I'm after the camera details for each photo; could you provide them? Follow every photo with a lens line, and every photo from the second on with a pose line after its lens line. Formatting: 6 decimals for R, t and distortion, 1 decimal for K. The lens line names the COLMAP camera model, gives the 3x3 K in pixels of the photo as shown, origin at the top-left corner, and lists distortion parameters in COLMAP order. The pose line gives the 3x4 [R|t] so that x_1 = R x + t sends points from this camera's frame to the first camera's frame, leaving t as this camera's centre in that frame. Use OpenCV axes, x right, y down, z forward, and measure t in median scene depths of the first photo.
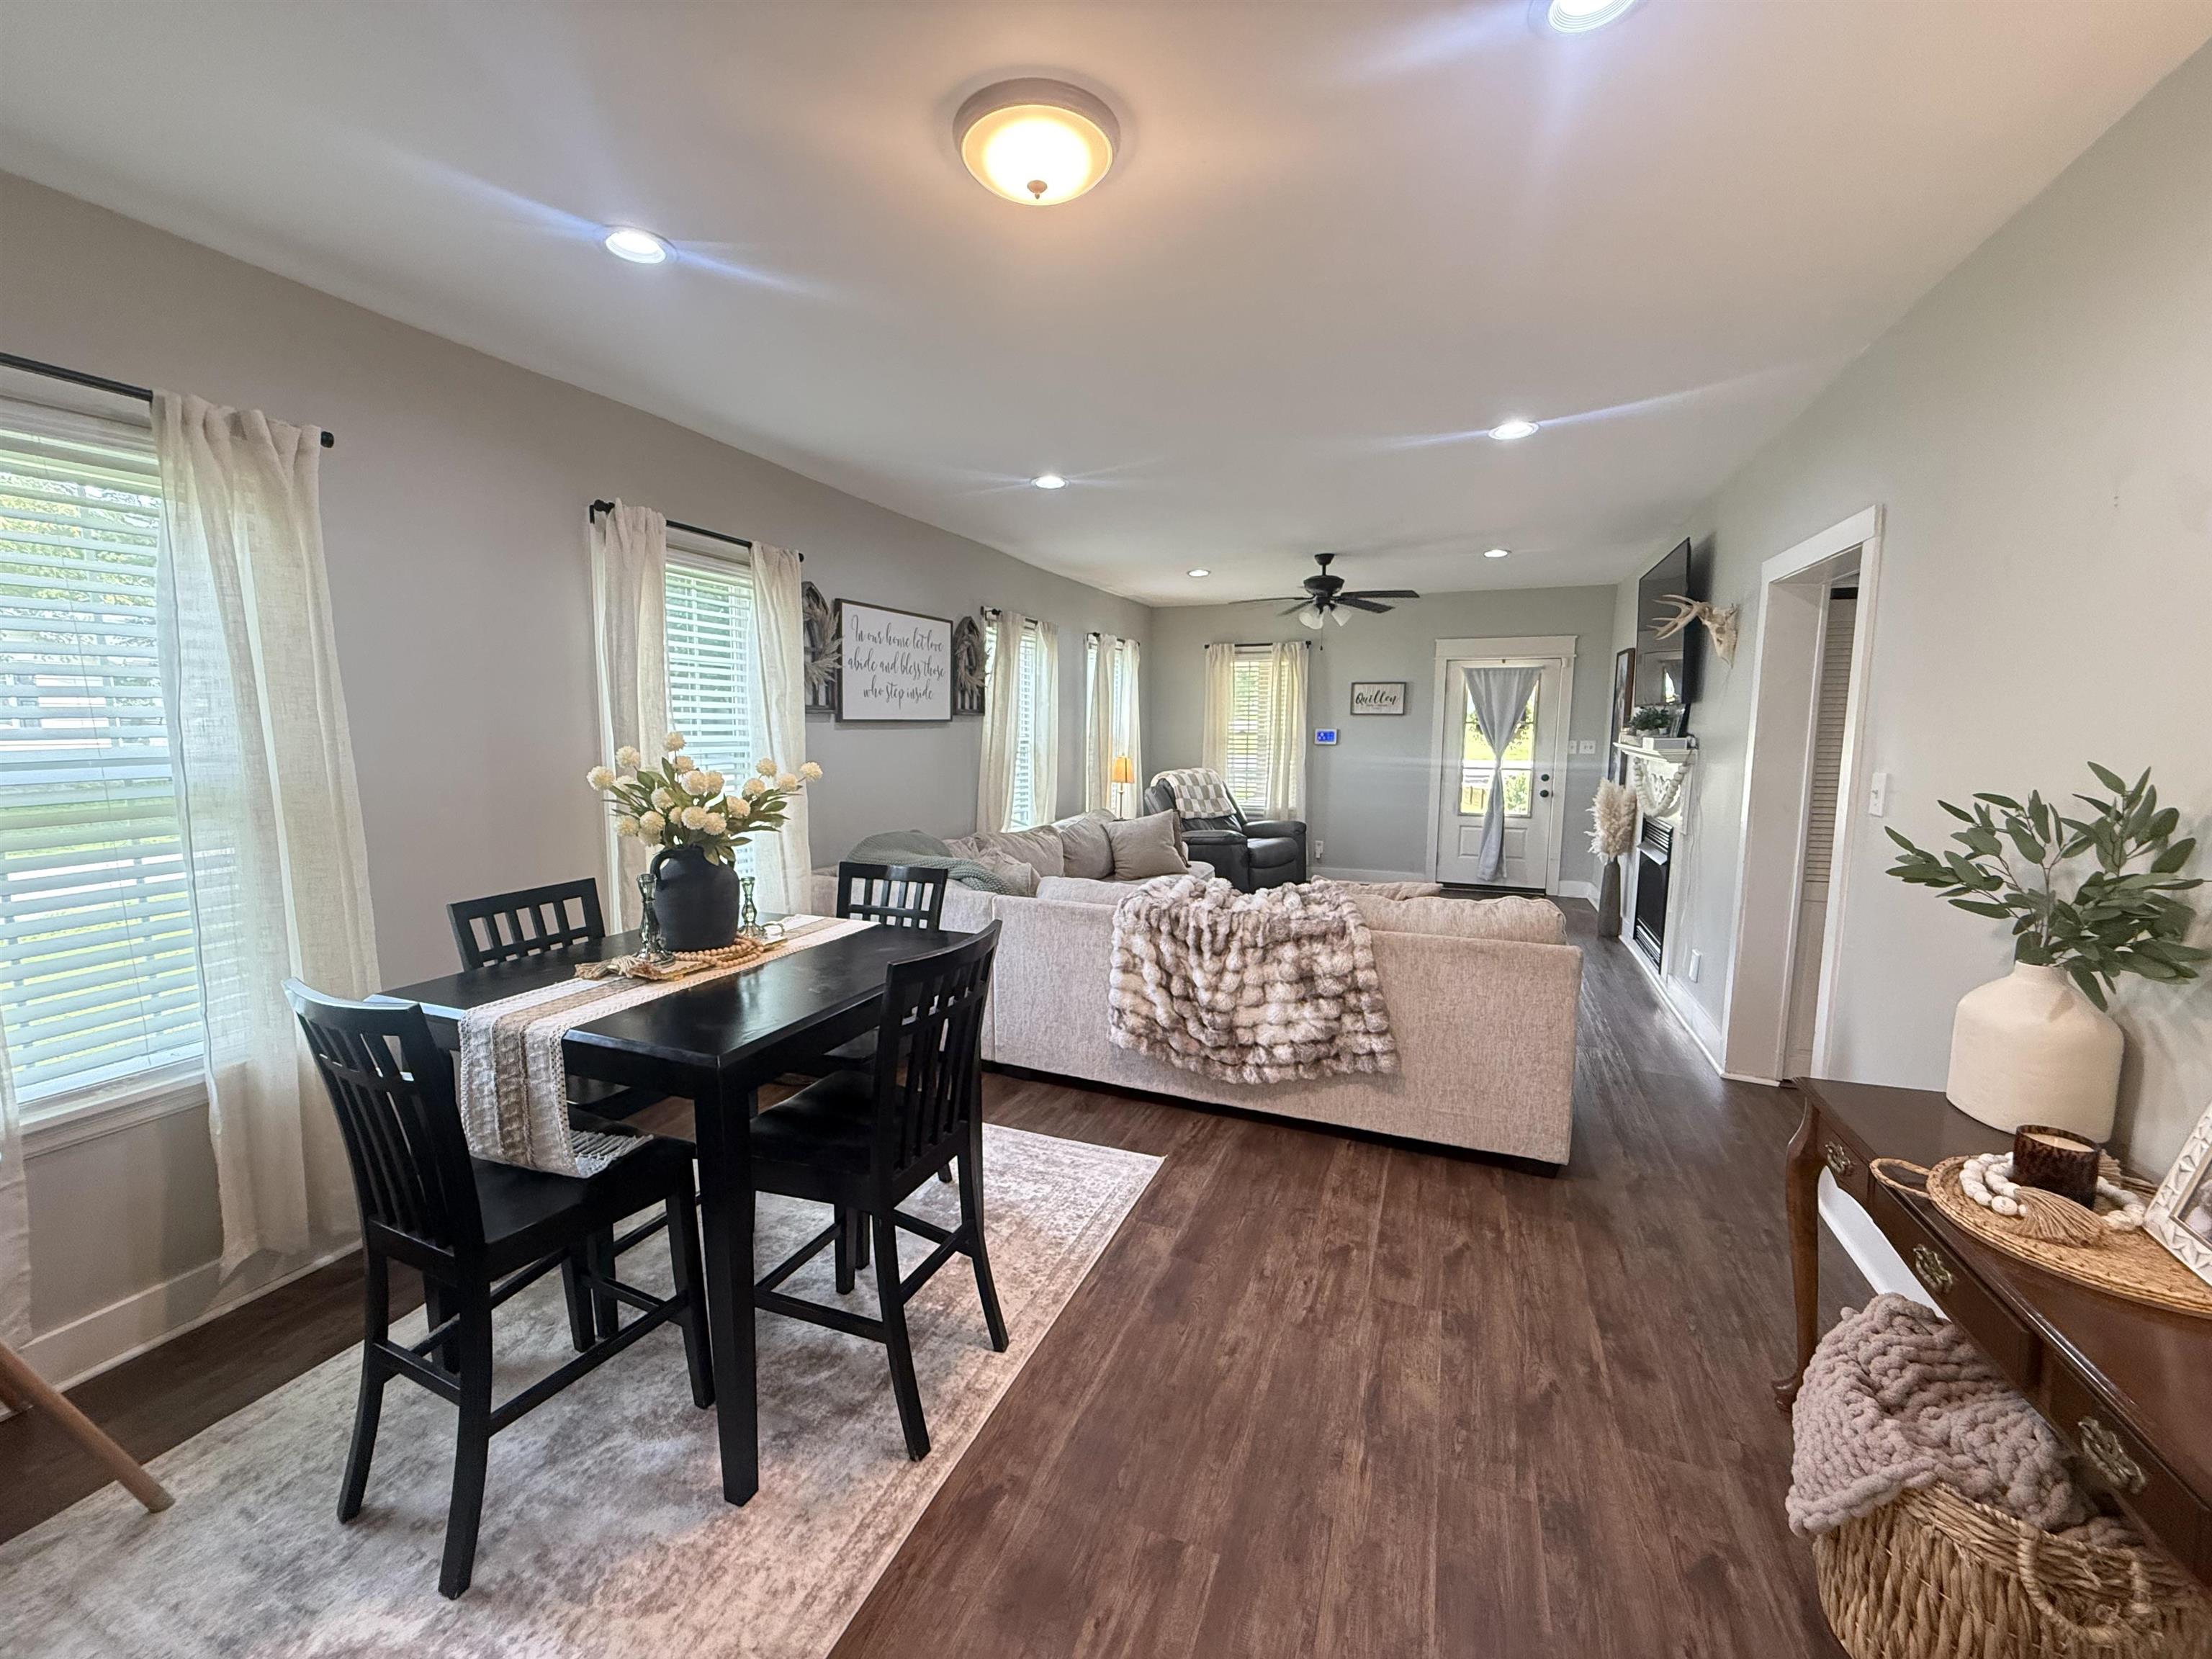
lens RADIAL K [[881.9, 0, 1101.0], [0, 881.9, 830.7], [0, 0, 1]] dist [0.000761, -0.000110]
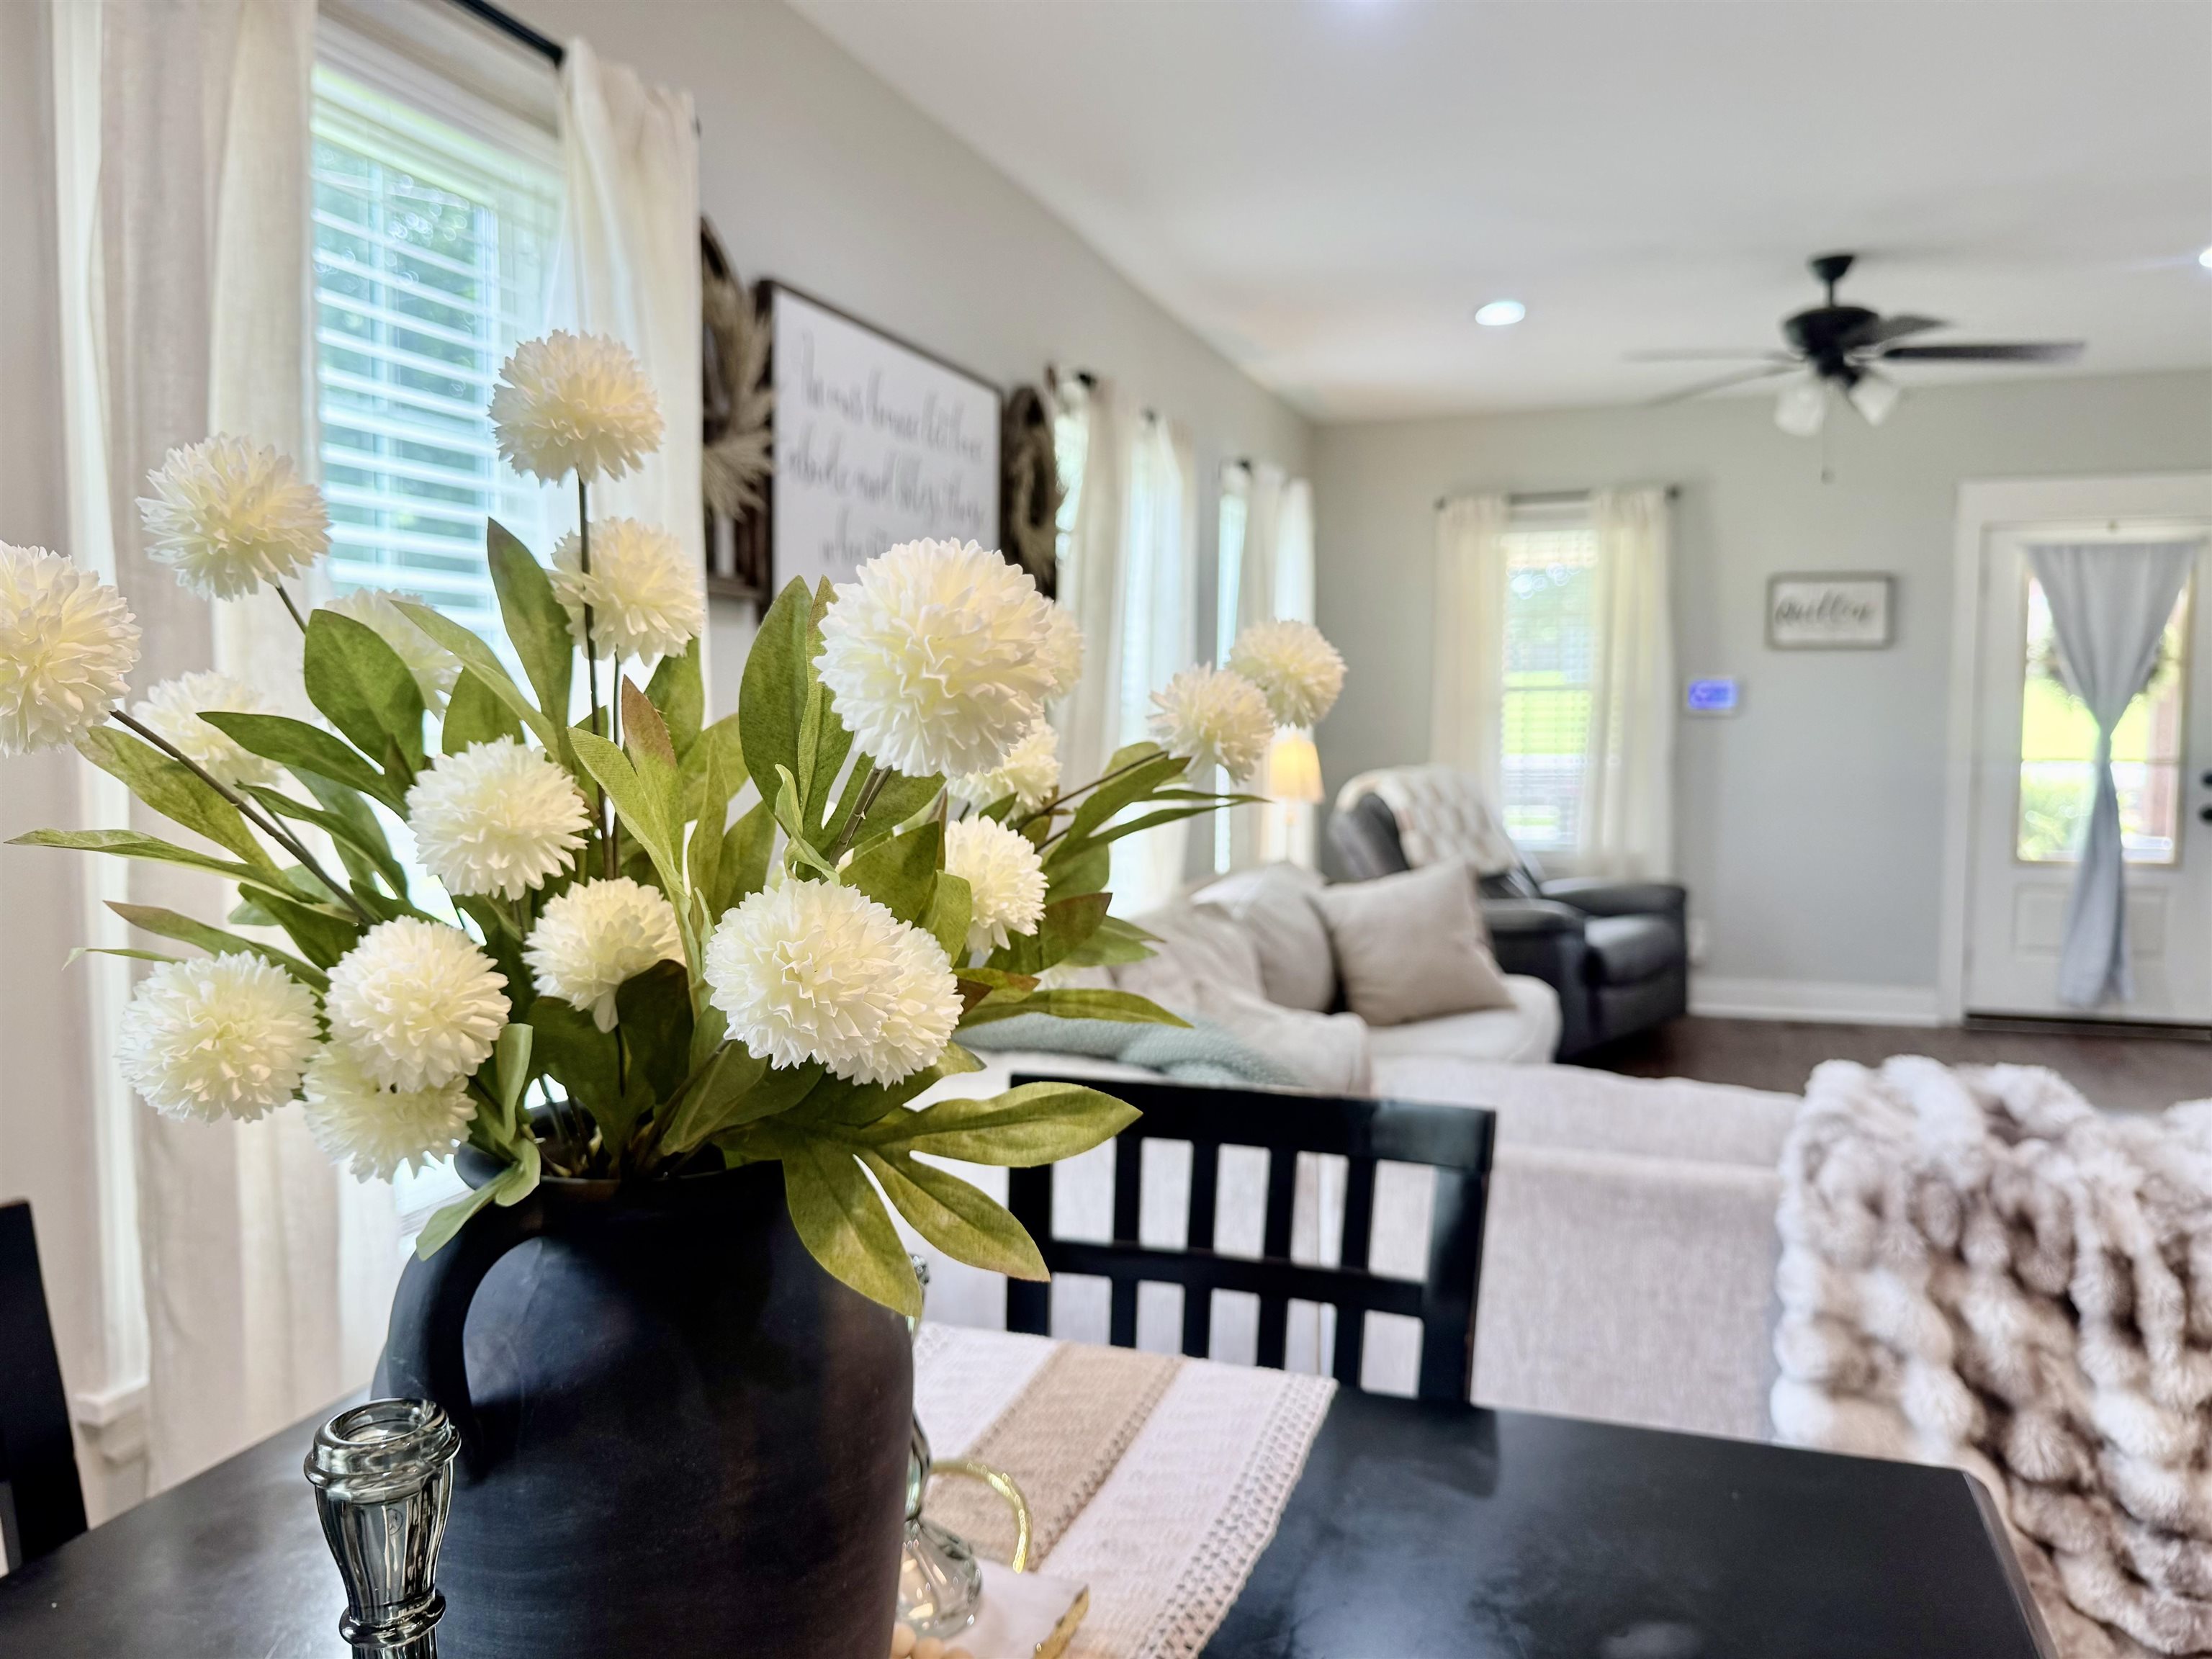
lens RADIAL K [[1587.6, 0, 1090.7], [0, 1587.6, 844.1], [0, 0, 1]] dist [0.025505, -0.038842]
pose [[0.999001, -0.010383, 0.043476, -0.256596], [0.011806, 0.999398, -0.032613, -0.015043], [-0.043111, 0.033093, 0.998522, 0.463689]]
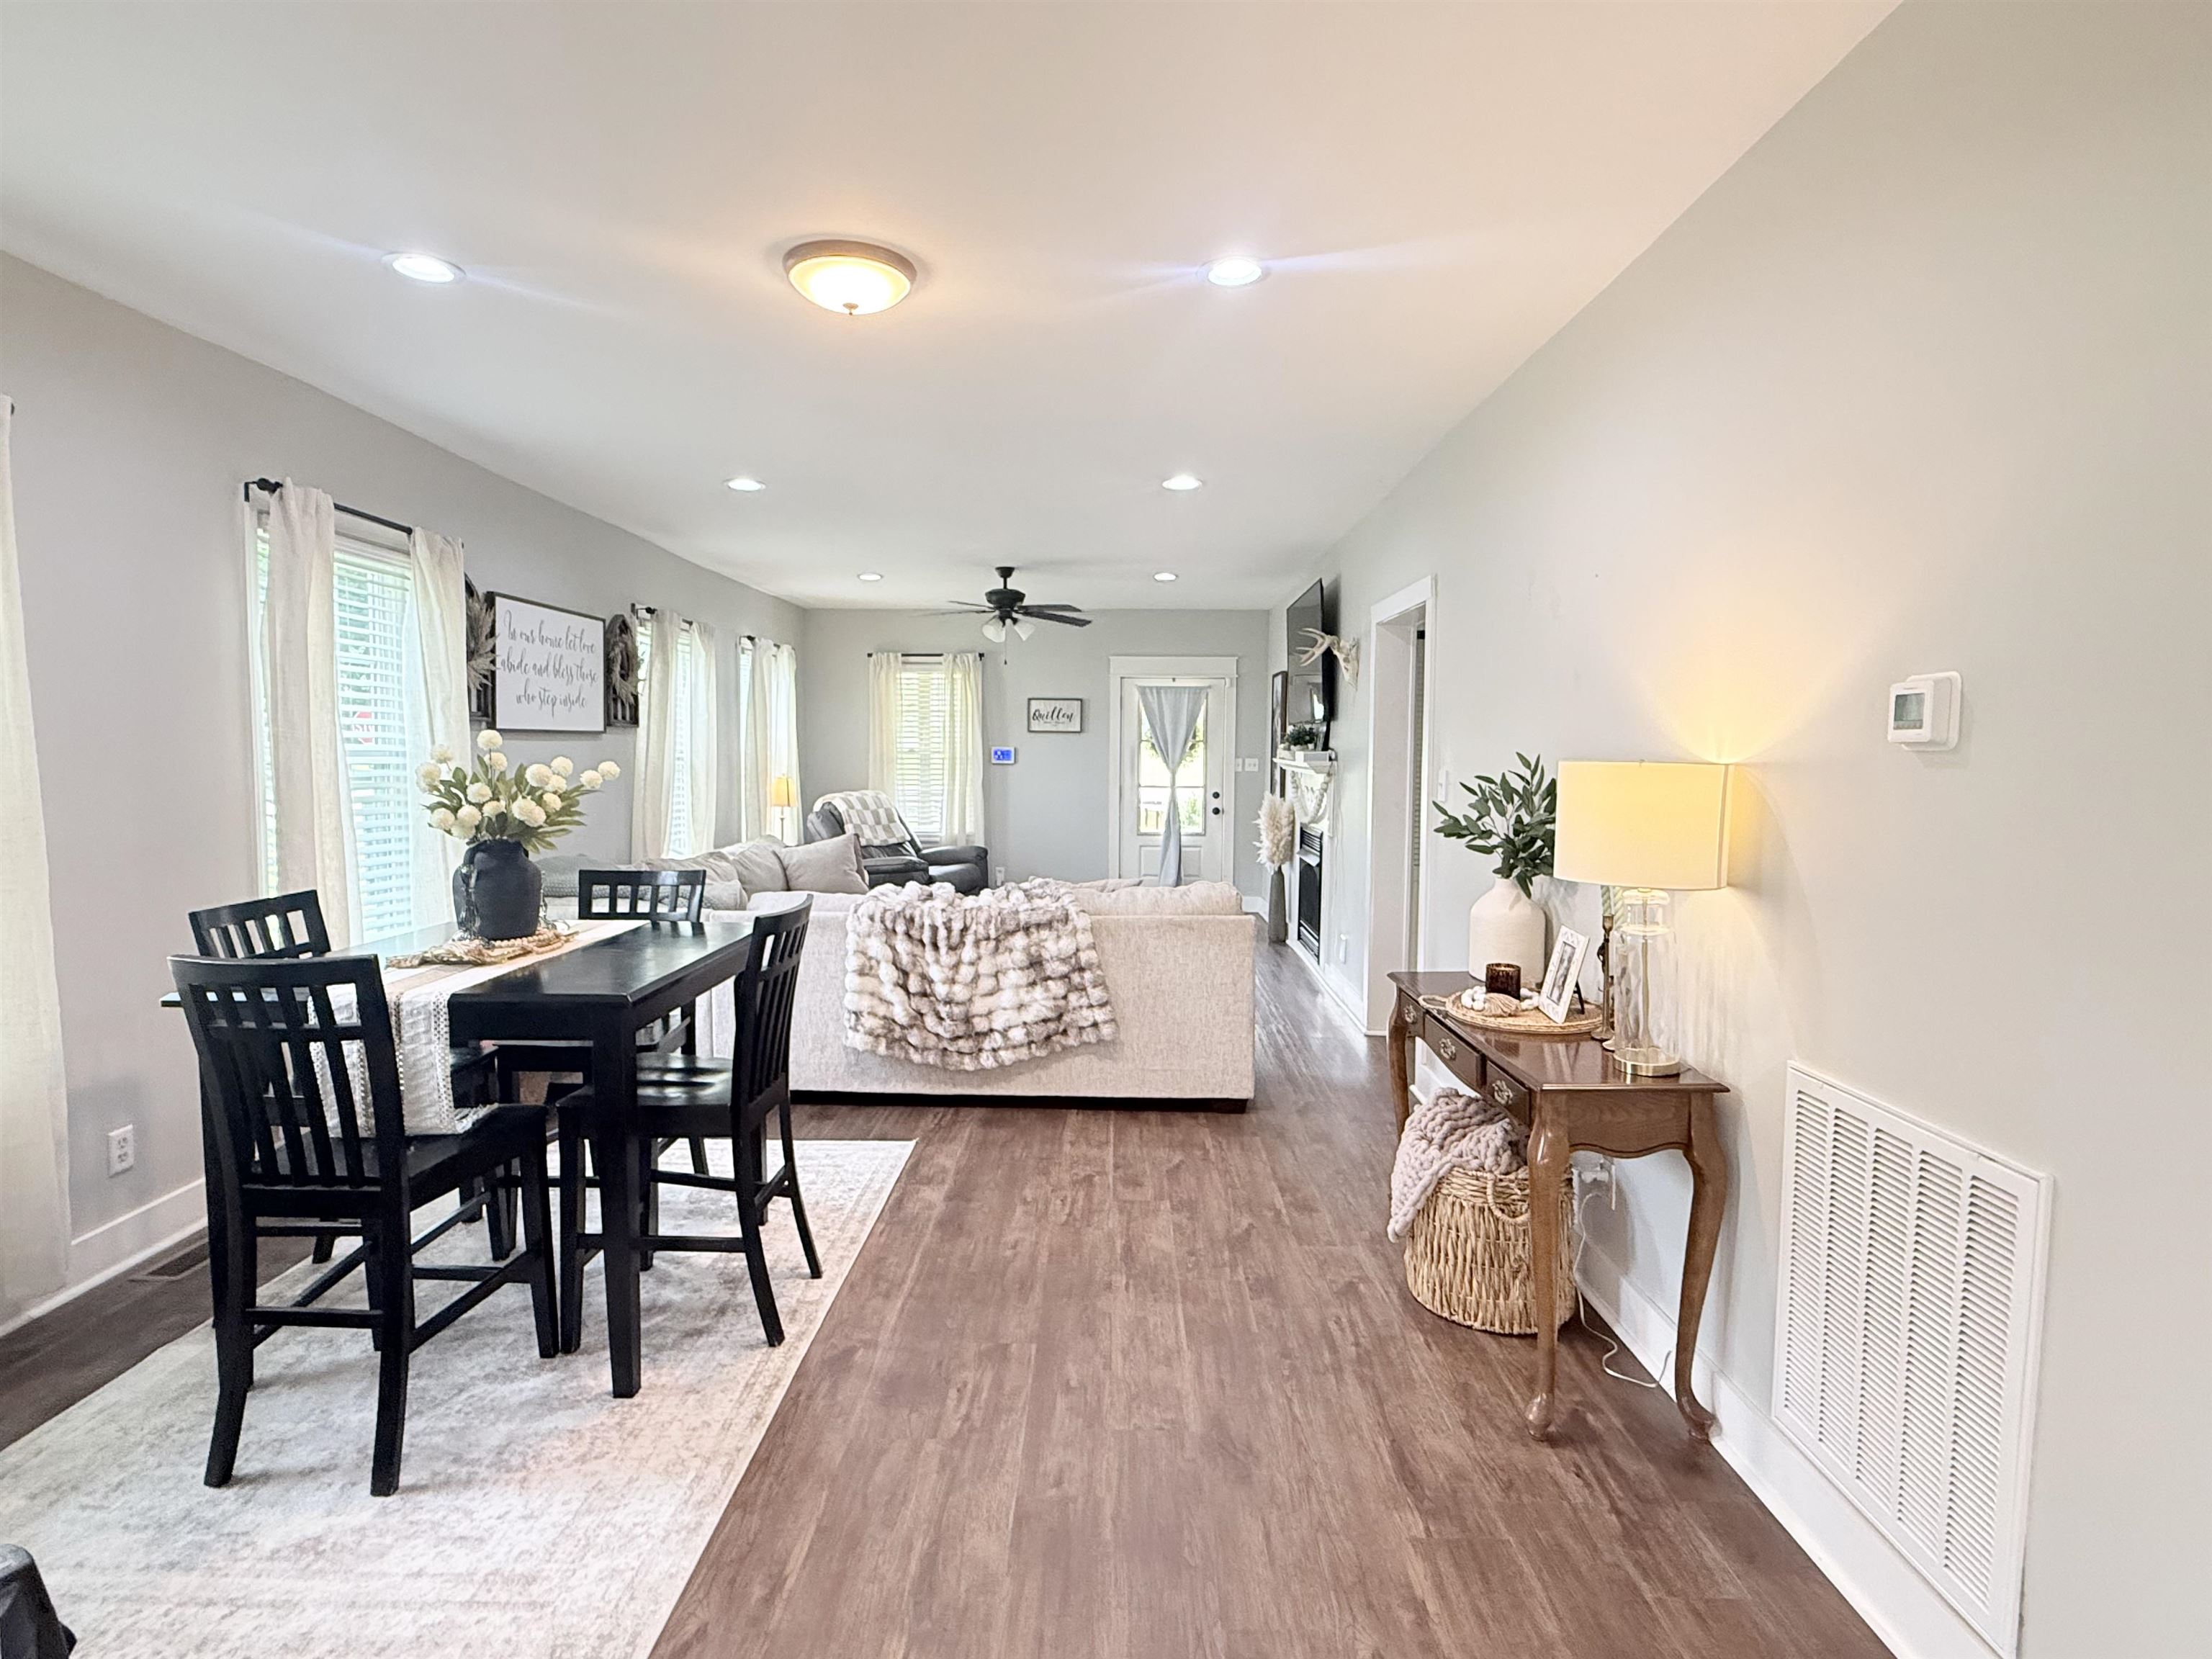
lens RADIAL K [[1107.6, 0, 1098.2], [0, 1107.6, 831.9], [0, 0, 1]] dist [0.006934, 0.000773]
pose [[0.934260, -0.024359, 0.355759, -0.171848], [0.040303, 0.998485, -0.037473, 0.054927], [-0.354307, 0.049348, 0.933826, -0.308676]]
